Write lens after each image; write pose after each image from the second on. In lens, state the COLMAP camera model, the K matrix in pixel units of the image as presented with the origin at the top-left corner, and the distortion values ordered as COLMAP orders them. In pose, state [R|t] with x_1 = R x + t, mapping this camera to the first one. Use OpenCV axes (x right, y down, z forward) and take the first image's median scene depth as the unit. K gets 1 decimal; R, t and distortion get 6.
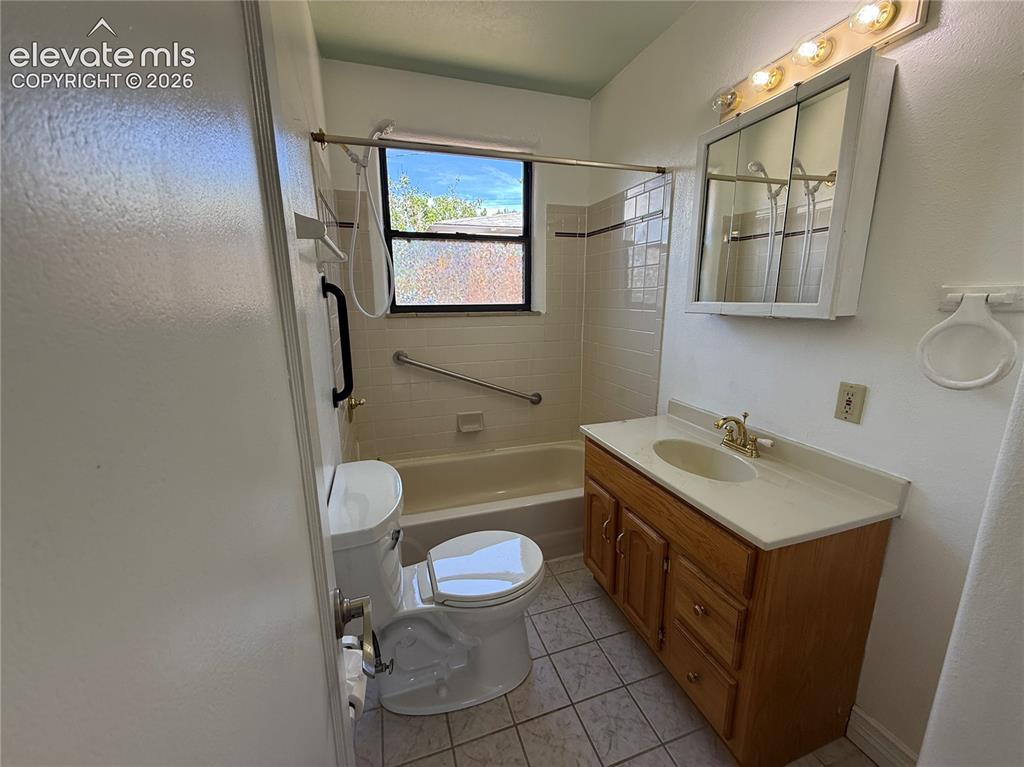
lens RADIAL K [[410.5, 0, 513.7], [0, 410.5, 384.4], [0, 0, 1]] dist [0.002782, 0.000026]
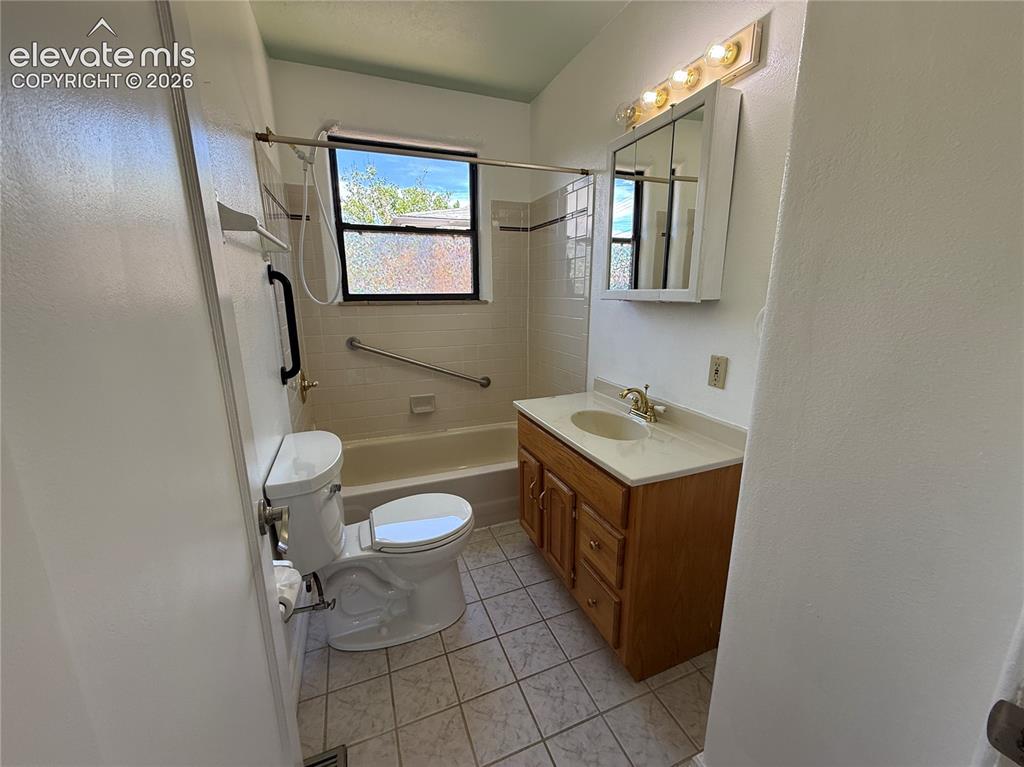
lens RADIAL K [[410.5, 0, 514.1], [0, 410.5, 384.2], [0, 0, 1]] dist [0.002782, 0.000026]
pose [[0.998208, -0.010942, 0.058823, 0.119231], [0.010096, 0.999842, 0.014664, 0.046152], [-0.058974, -0.014044, 0.998161, -0.138932]]
